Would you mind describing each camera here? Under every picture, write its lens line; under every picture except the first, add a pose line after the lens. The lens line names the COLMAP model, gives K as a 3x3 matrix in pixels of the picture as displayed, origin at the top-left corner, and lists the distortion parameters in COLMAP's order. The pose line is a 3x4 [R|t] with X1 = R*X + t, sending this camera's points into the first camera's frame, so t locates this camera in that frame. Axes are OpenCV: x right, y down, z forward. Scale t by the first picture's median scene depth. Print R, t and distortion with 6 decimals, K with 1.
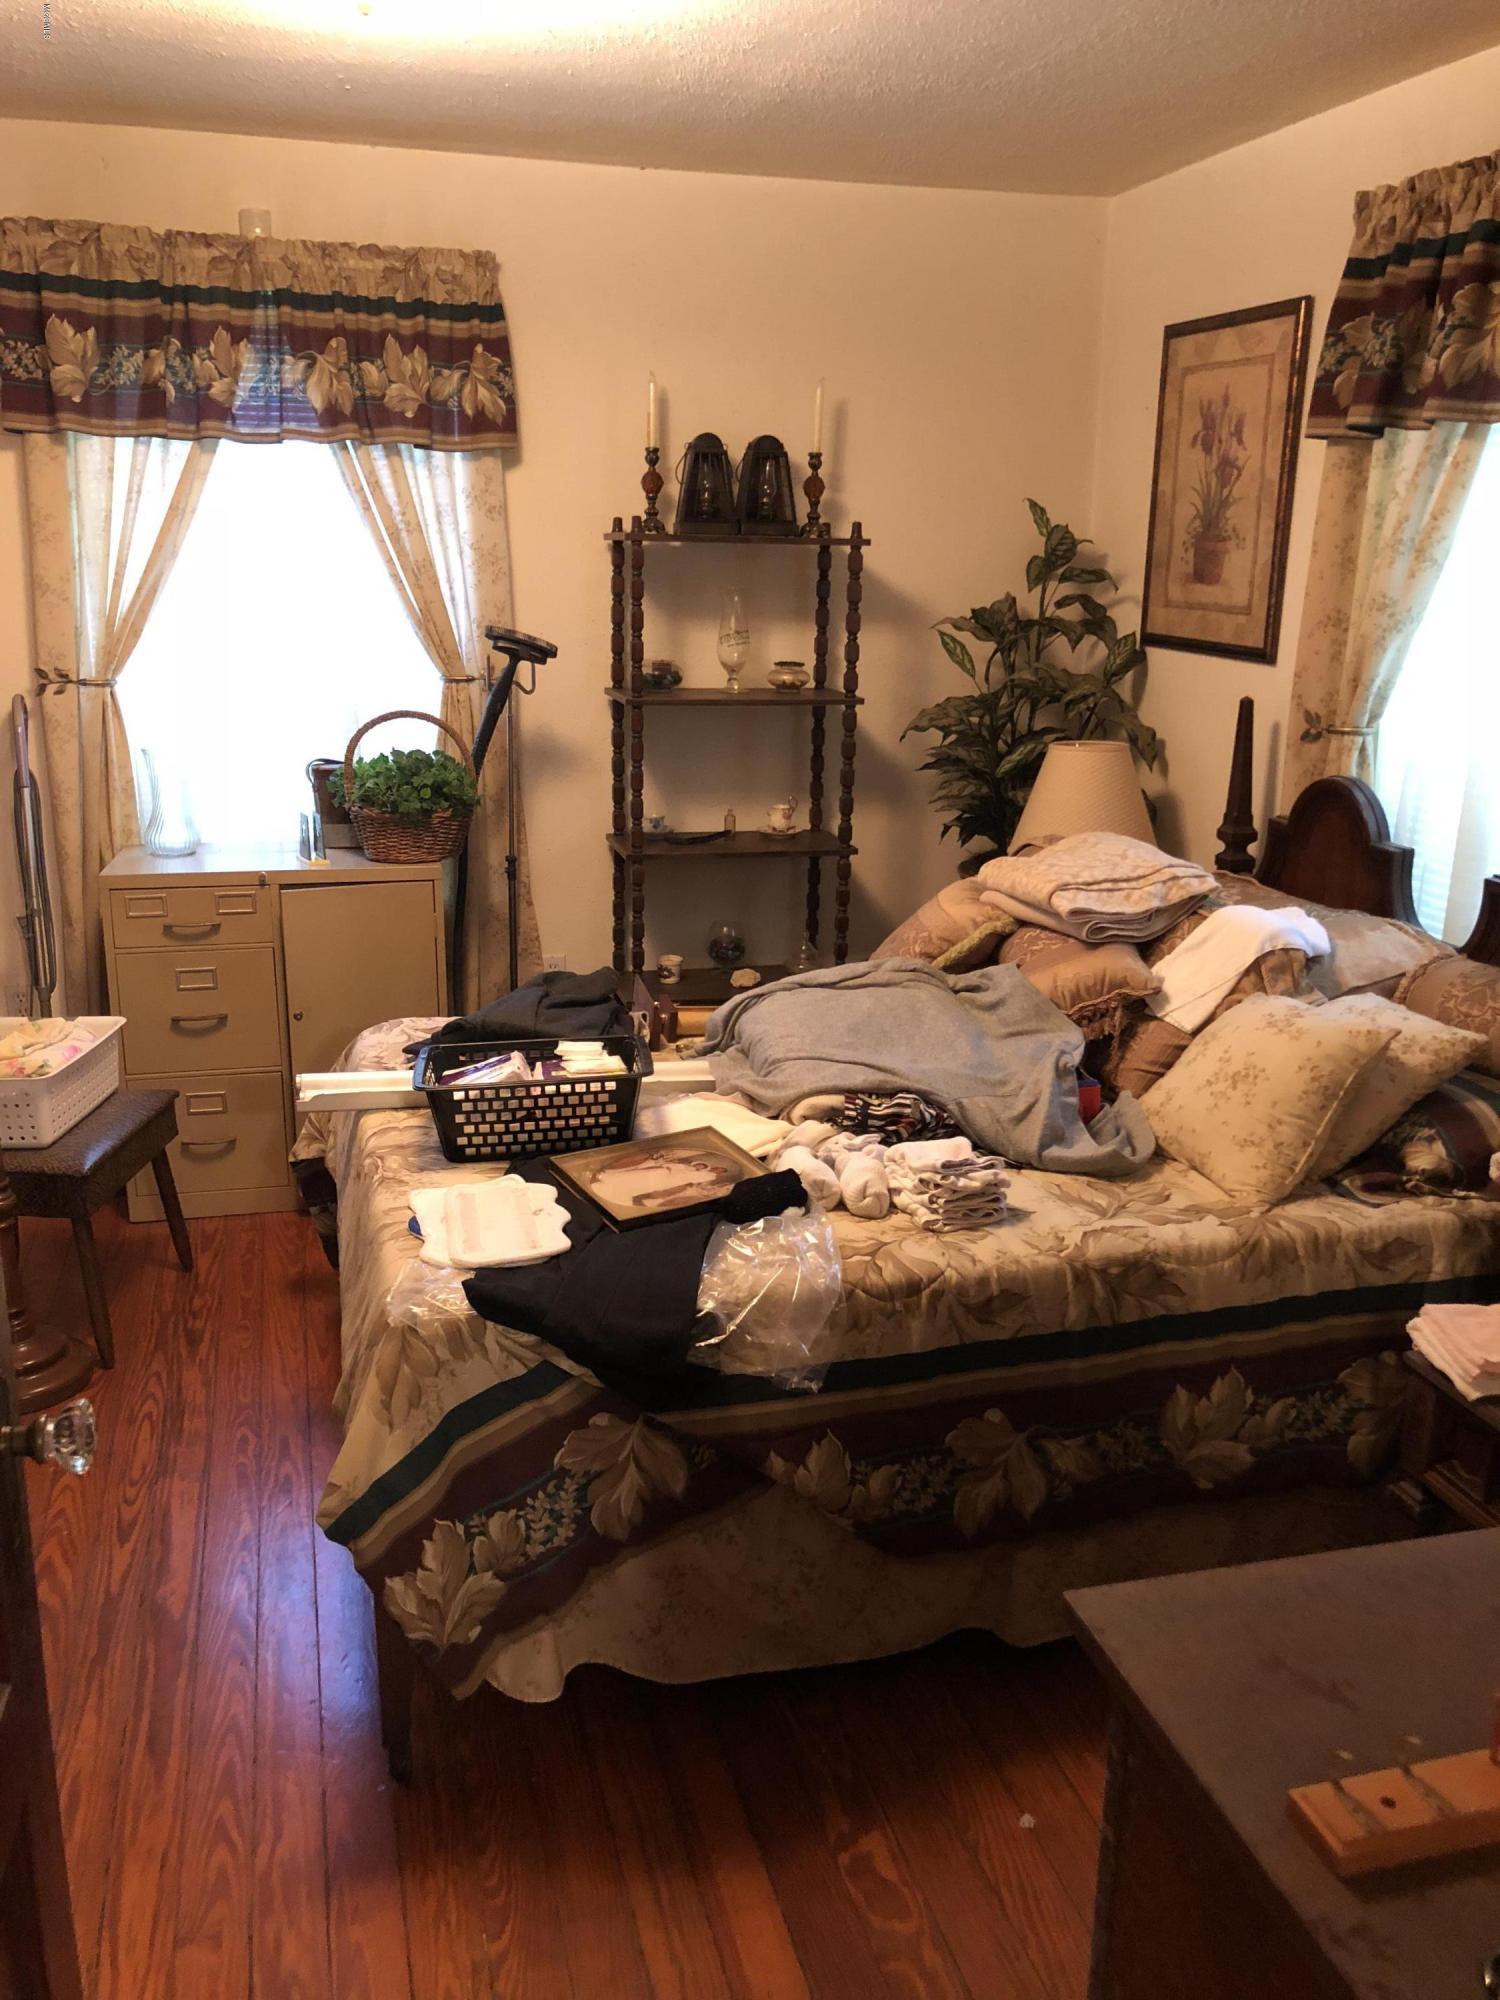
lens RADIAL K [[1623.0, 0, 765.3], [0, 1623.0, 992.3], [0, 0, 1]] dist [0.031545, -0.037391]
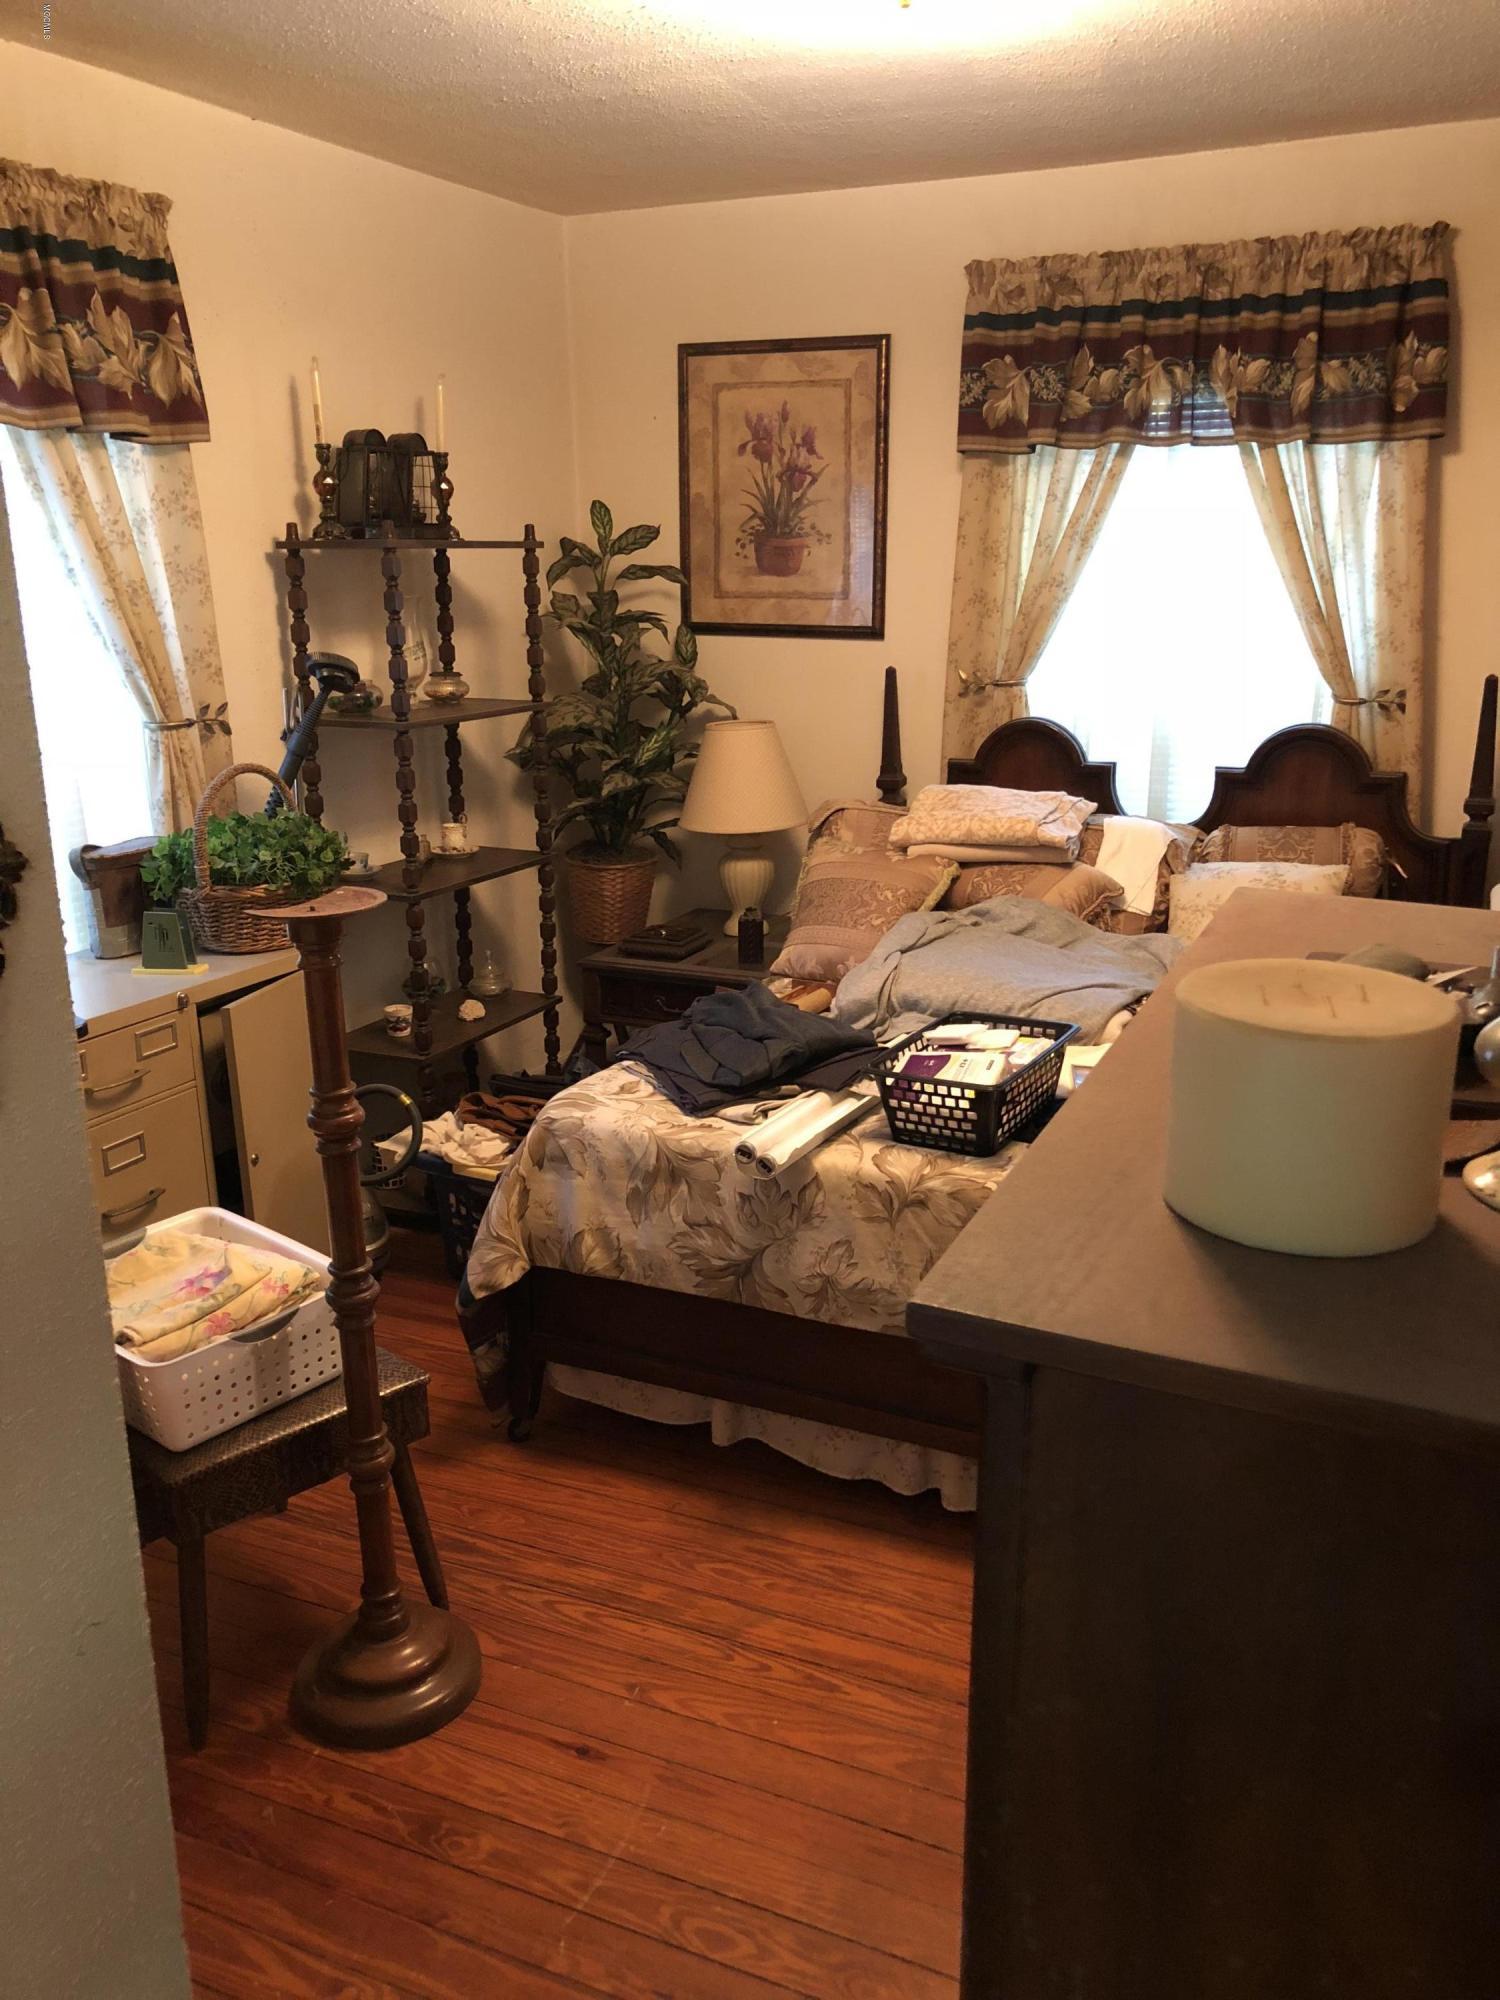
lens RADIAL K [[1623.0, 0, 769.7], [0, 1623.0, 1008.0], [0, 0, 1]] dist [0.031545, -0.037391]
pose [[0.627323, -0.234959, 0.742469, -0.683241], [0.224936, 0.967432, 0.116098, -0.091663], [-0.745567, 0.094177, 0.659743, 0.281405]]
